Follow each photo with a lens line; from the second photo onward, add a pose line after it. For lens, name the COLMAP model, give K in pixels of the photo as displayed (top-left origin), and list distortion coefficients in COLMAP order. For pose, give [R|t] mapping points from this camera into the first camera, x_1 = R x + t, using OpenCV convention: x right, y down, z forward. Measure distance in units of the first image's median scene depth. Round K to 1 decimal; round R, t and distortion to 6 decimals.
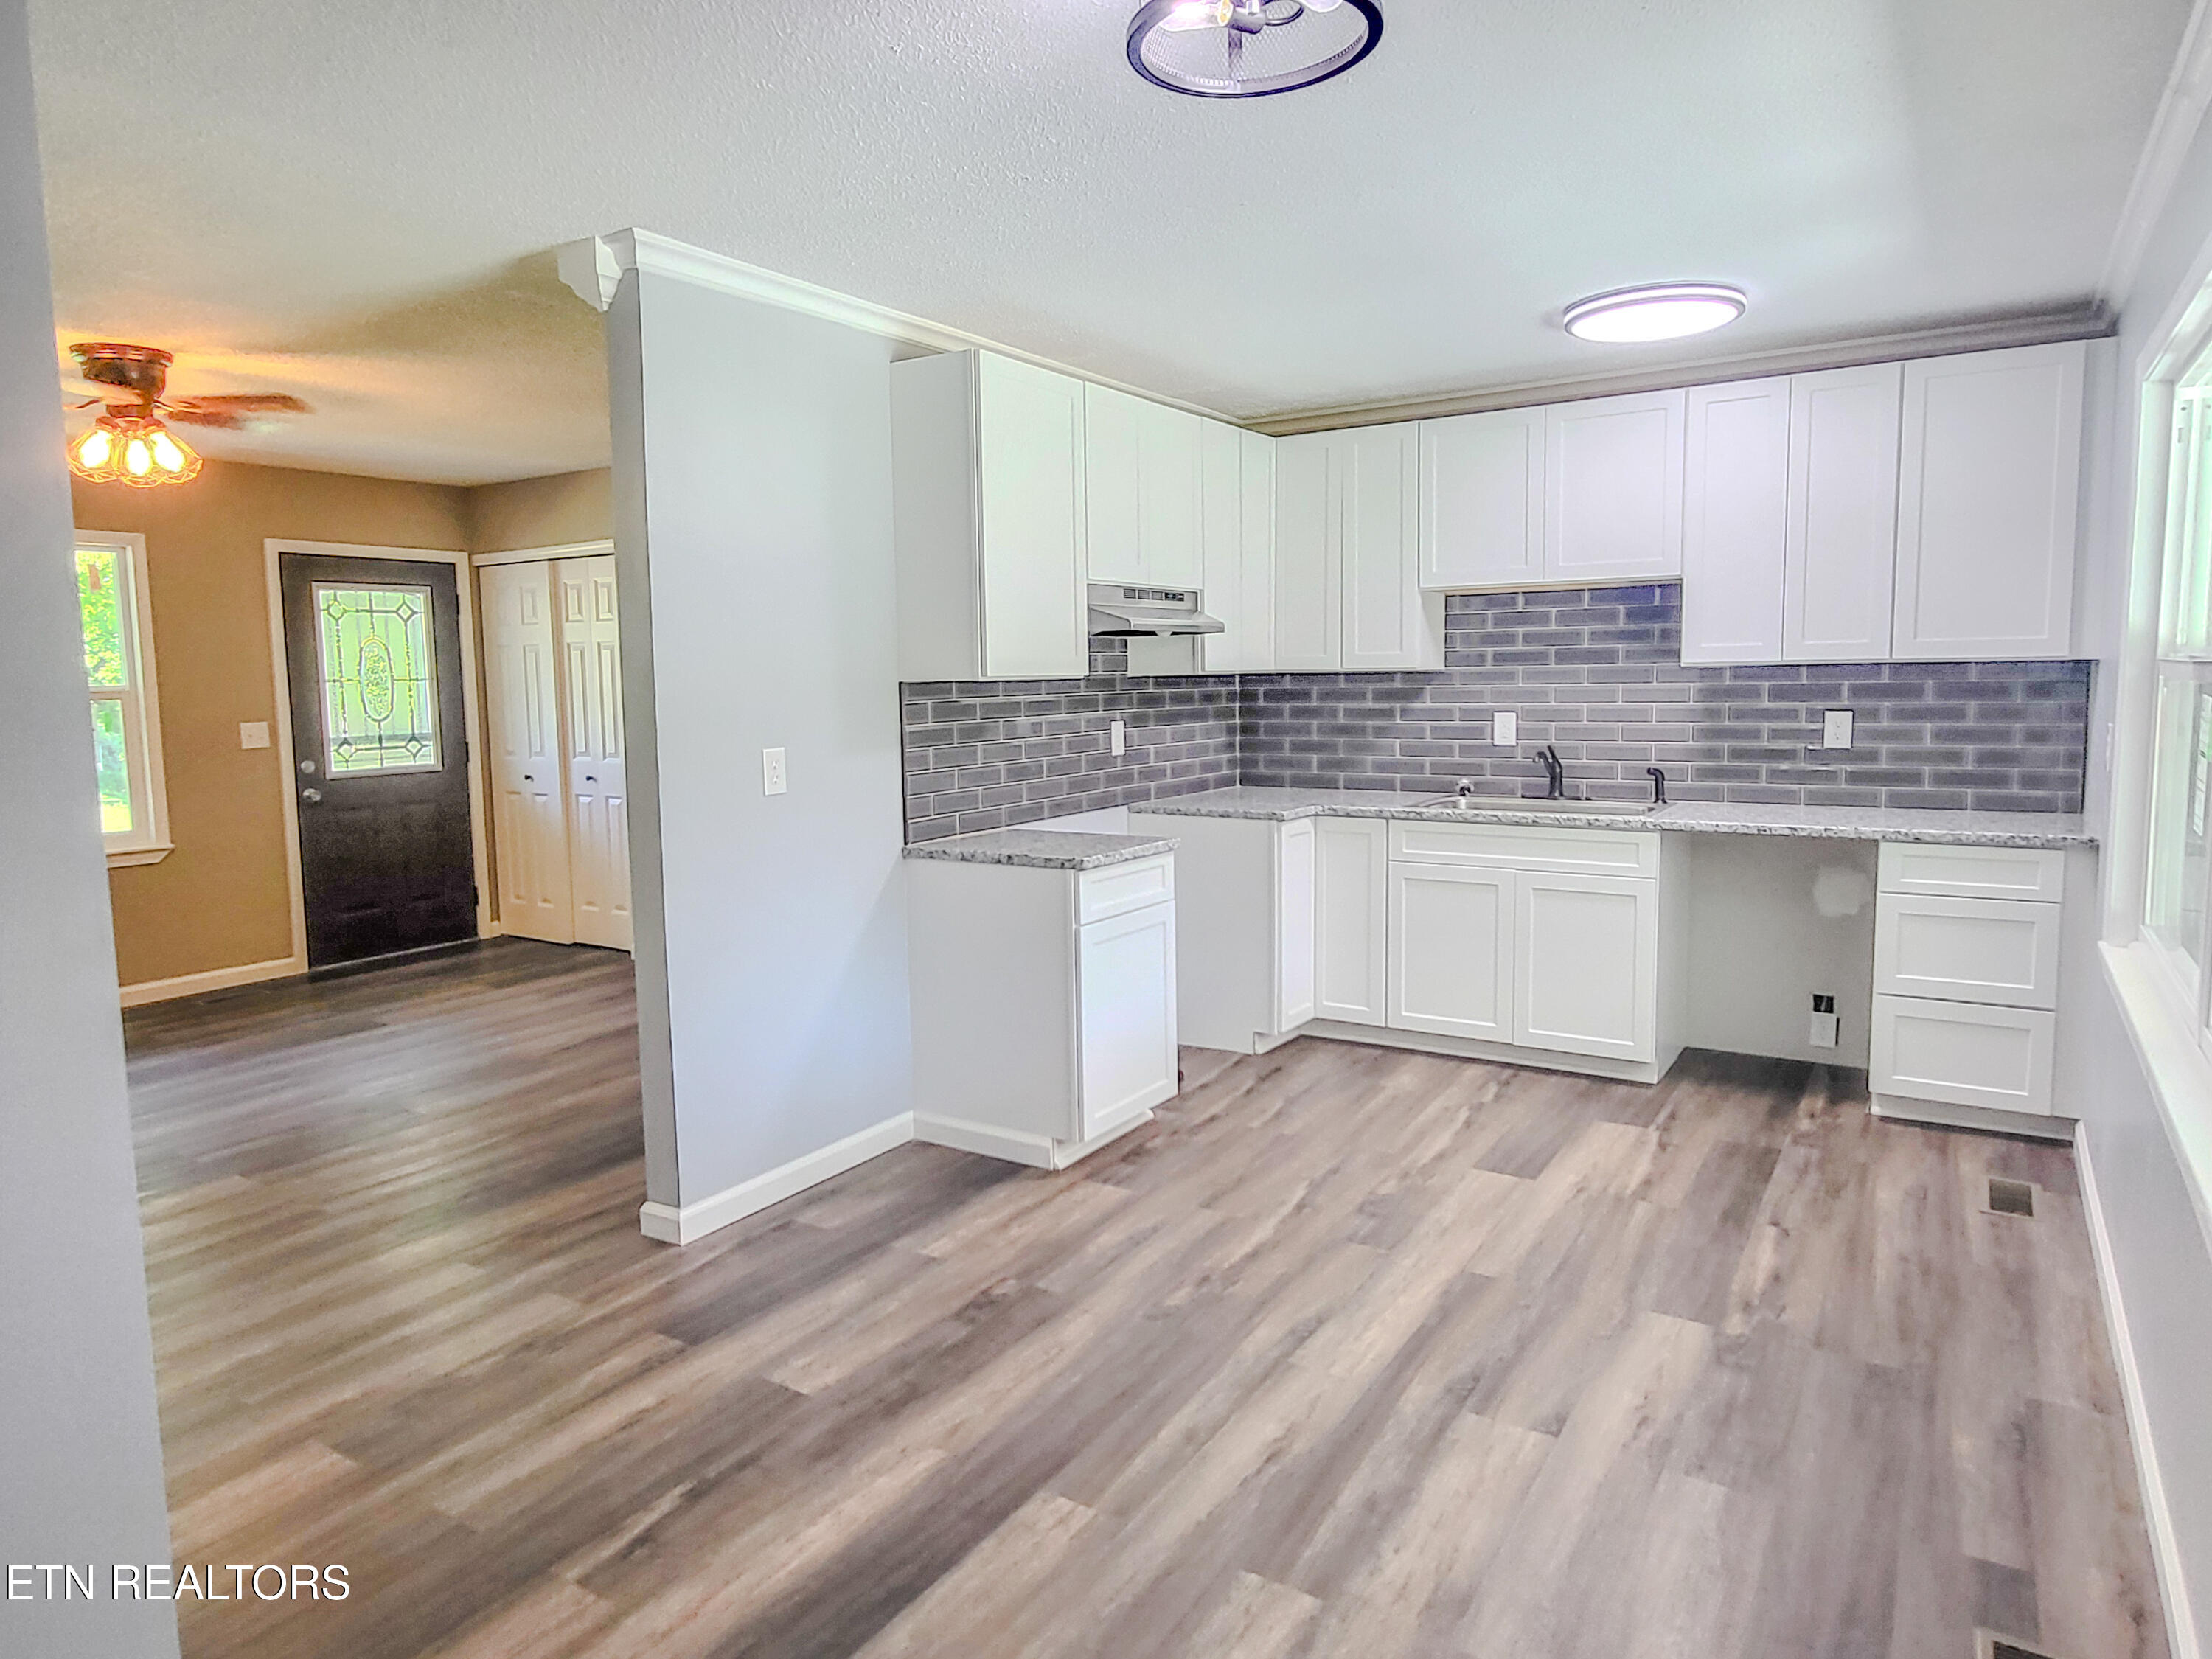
lens RADIAL K [[1357.6, 0, 1106.0], [0, 1357.6, 829.5], [0, 0, 1]] dist [0.002375, 0.004126]
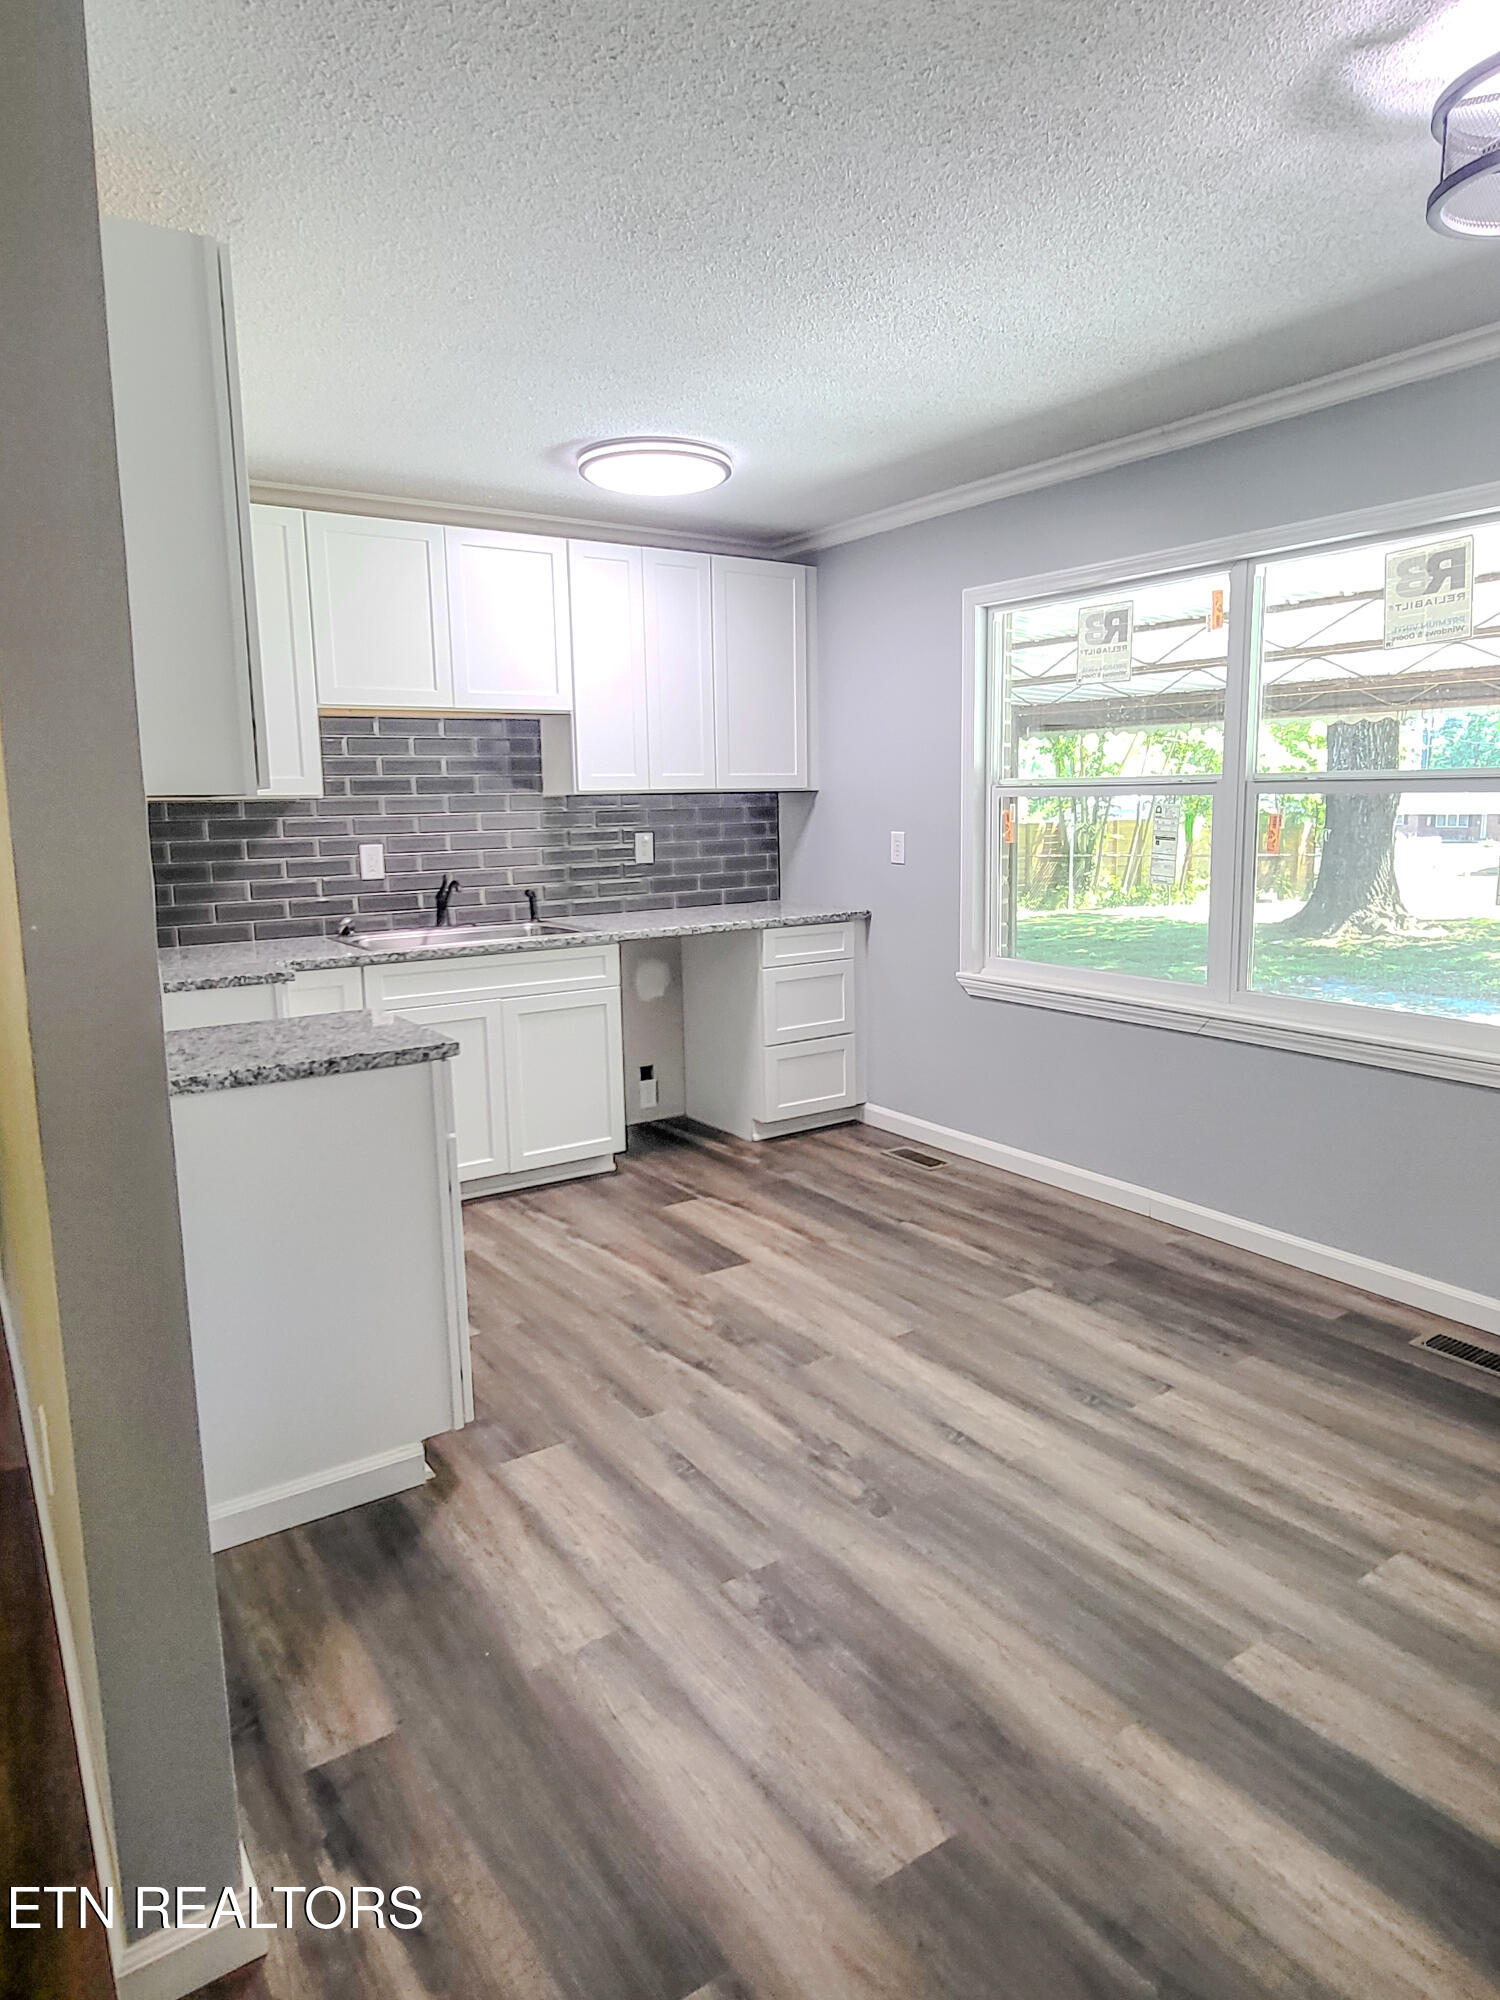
lens RADIAL K [[1227.5, 0, 751.9], [0, 1227.5, 977.1], [0, 0, 1]] dist [0.002375, 0.004126]
pose [[0.394511, -0.123244, 0.910589, -0.541257], [0.117262, 0.989615, 0.083137, -0.047622], [-0.911379, 0.073979, 0.404866, 0.576803]]
